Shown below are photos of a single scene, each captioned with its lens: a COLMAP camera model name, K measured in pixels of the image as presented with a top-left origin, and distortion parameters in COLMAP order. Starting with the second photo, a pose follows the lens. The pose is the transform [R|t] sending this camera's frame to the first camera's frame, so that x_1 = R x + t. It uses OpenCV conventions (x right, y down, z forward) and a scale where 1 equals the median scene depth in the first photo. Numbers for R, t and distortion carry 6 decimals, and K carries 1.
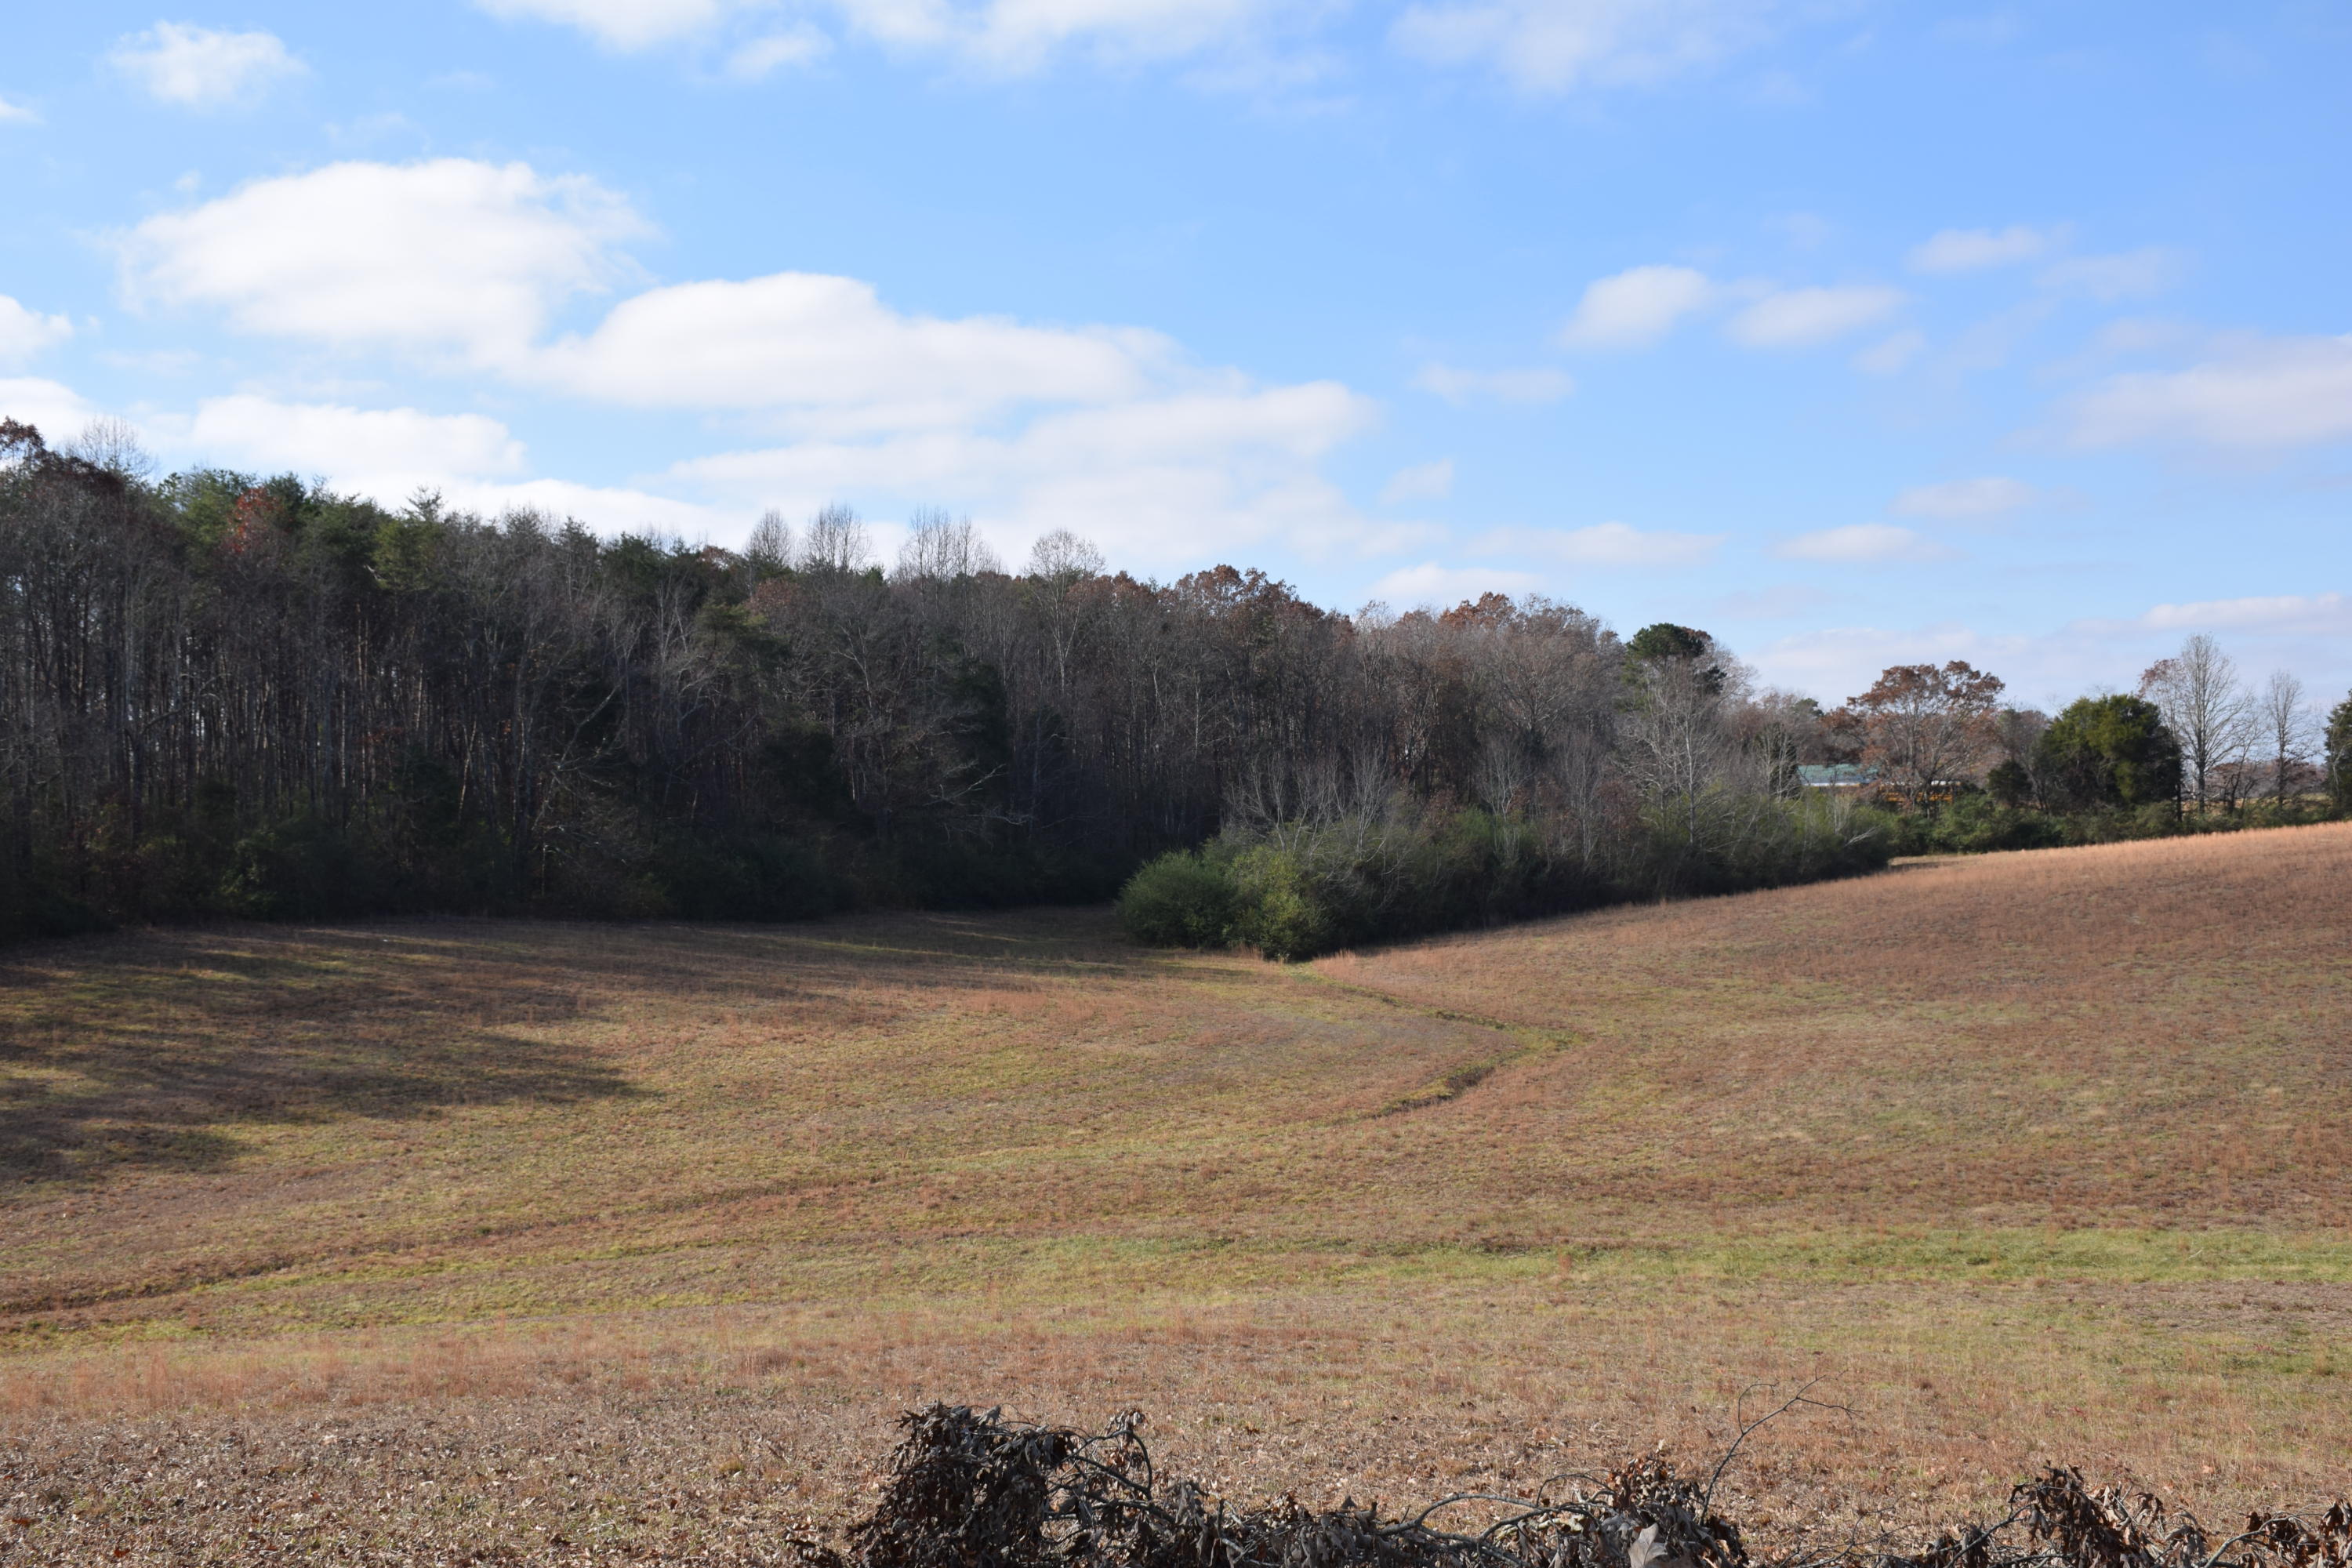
lens RADIAL K [[2571.5, 0, 1176.0], [0, 2571.5, 784.0], [0, 0, 1]] dist [0.014876, 0.011219]
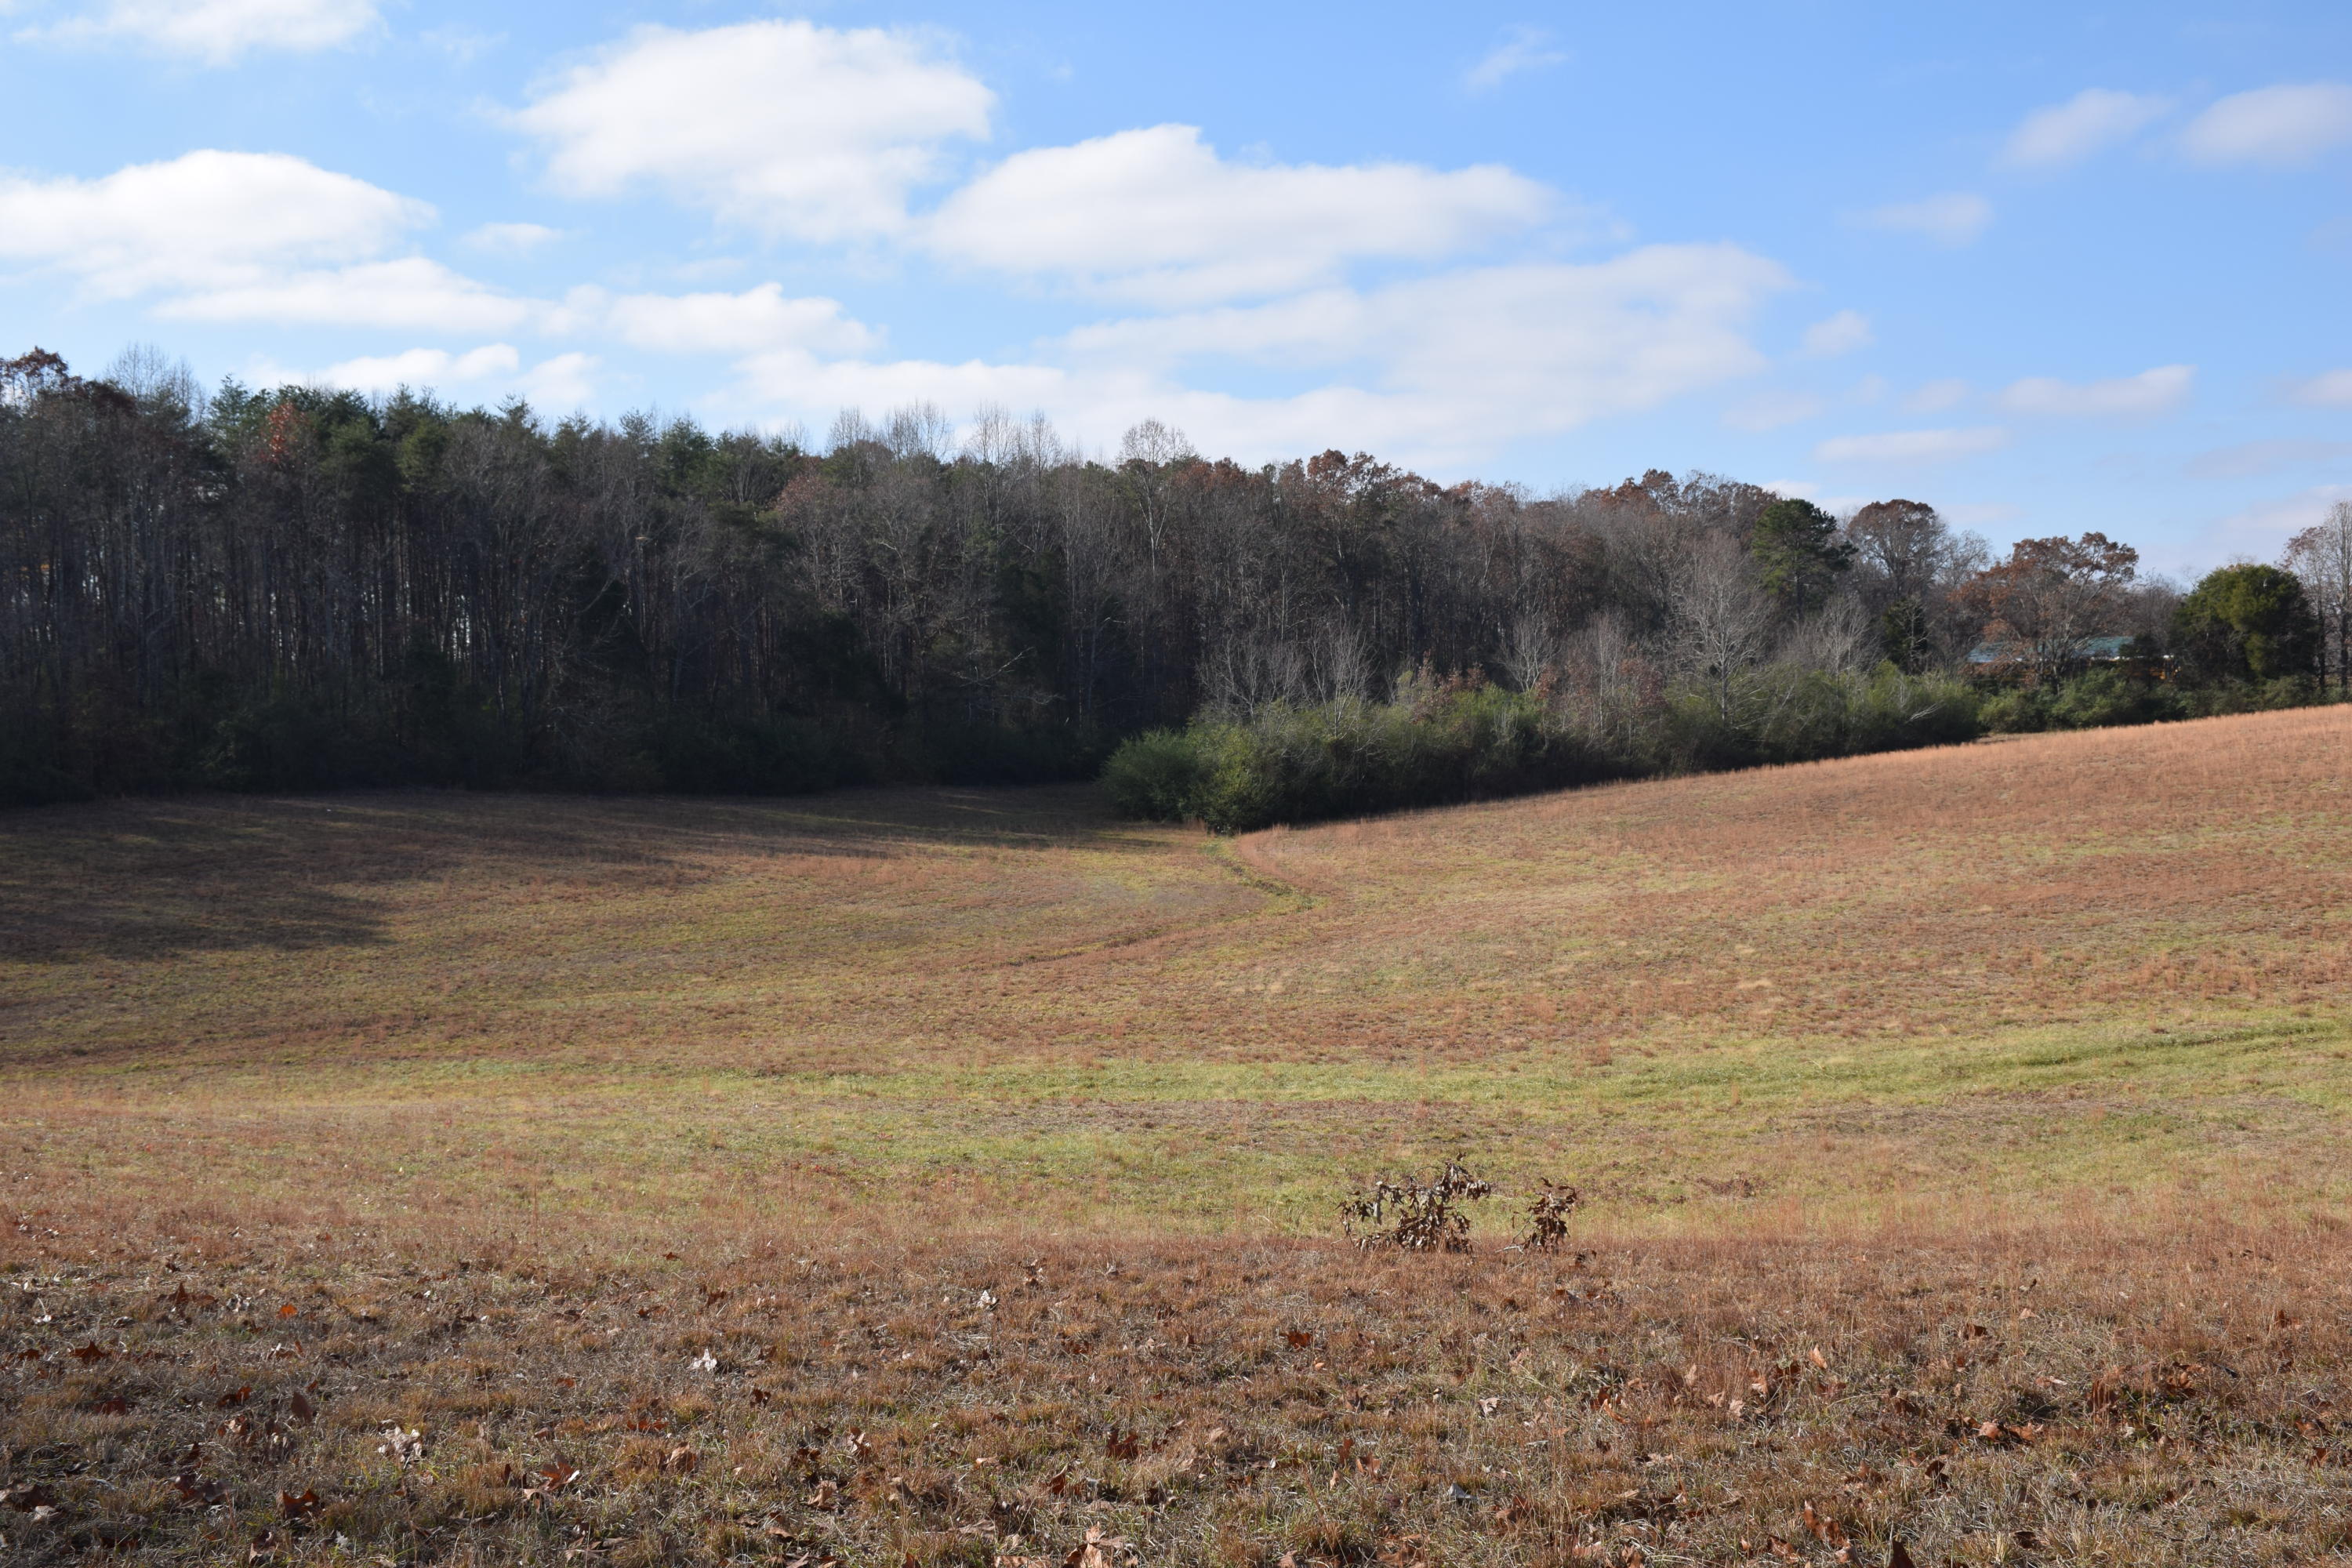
lens RADIAL K [[2571.5, 0, 1176.0], [0, 2571.5, 784.0], [0, 0, 1]] dist [0.014876, 0.011219]
pose [[0.986608, 0.000701, -0.163109, 0.140827], [0.006835, 0.998935, 0.045635, 0.000519], [0.162967, -0.046139, 0.985552, -0.025961]]
